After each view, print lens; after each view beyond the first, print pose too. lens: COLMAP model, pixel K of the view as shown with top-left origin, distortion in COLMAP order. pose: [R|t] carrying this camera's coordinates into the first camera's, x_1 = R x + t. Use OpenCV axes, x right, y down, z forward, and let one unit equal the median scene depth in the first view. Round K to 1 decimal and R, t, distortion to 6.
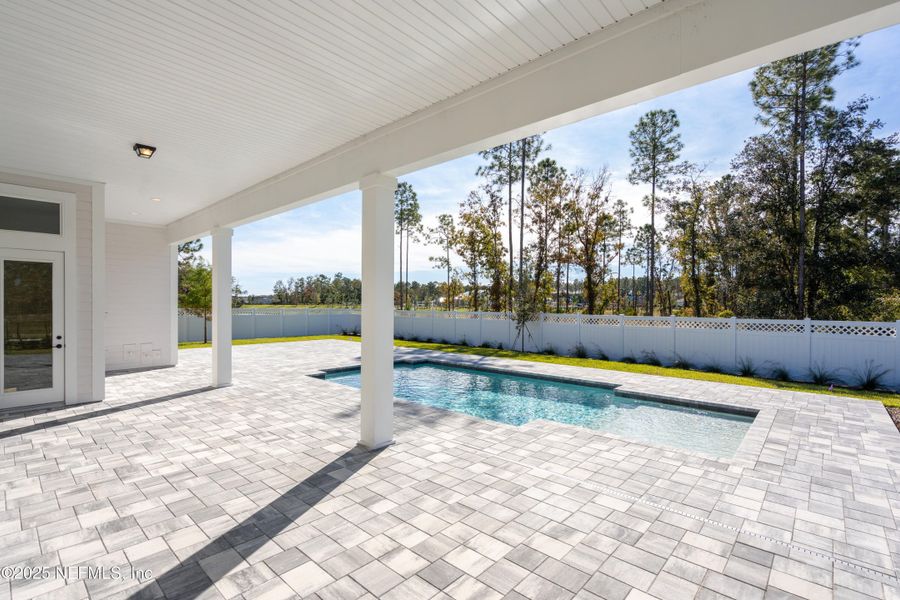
lens RADIAL K [[413.9, 0, 447.9], [0, 413.9, 317.7], [0, 0, 1]] dist [-0.000716, -0.000077]
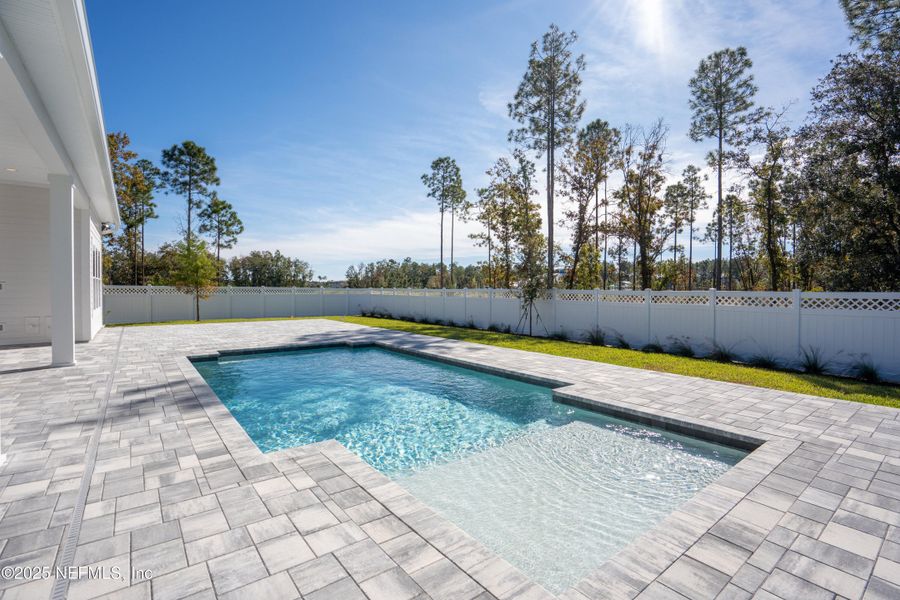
lens RADIAL K [[417.8, 0, 450.0], [0, 417.8, 300.0], [0, 0, 1]] dist [-0.045355, 0.017350]
pose [[0.984820, 0.001955, -0.173569, 0.232901], [-0.003178, 0.999972, -0.006773, 0.023259], [0.173551, 0.007222, 0.984798, 0.213625]]
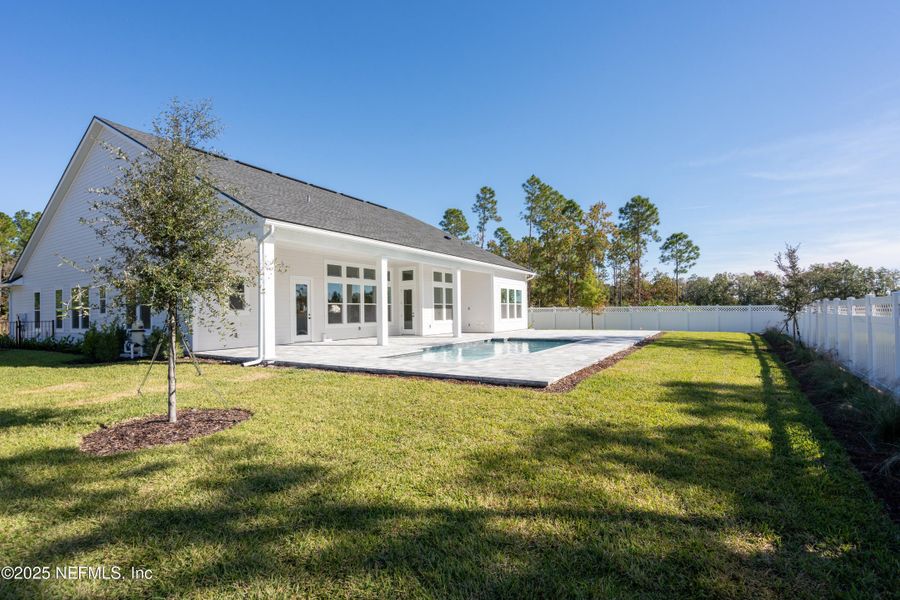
lens RADIAL K [[414.1, 0, 453.7], [0, 414.1, 297.6], [0, 0, 1]] dist [-0.001693, -0.000258]
pose [[0.163853, -0.035623, -0.985841, 1.089149], [-0.024858, 0.998881, -0.040225, 0.023592], [0.986172, 0.031097, 0.162784, 0.398578]]
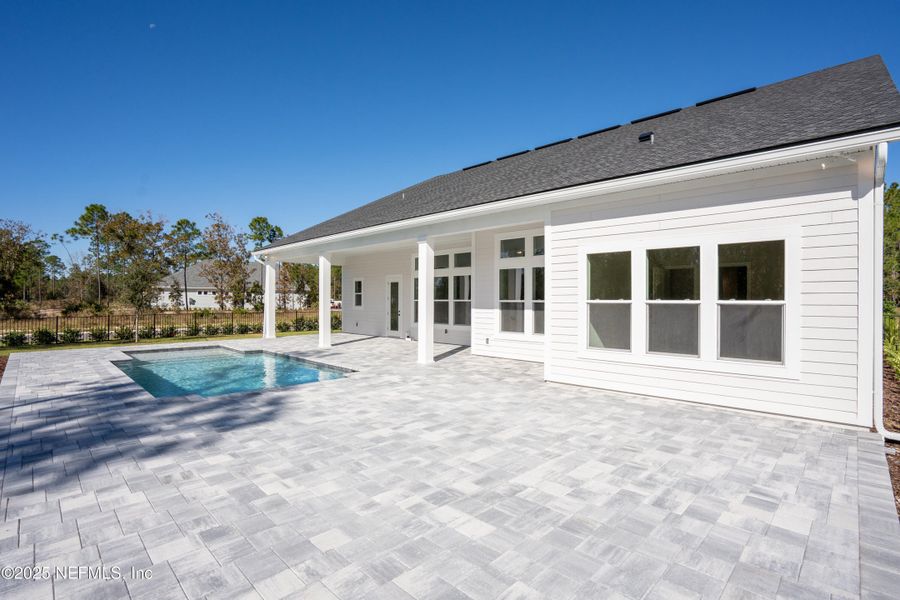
lens RADIAL K [[417.8, 0, 450.0], [0, 417.8, 300.0], [0, 0, 1]] dist [-0.045355, 0.017350]
pose [[-0.999381, -0.009839, 0.033787, -0.425735], [-0.008605, 0.999298, 0.036454, -0.046611], [-0.034122, 0.036141, -0.998764, 1.446657]]
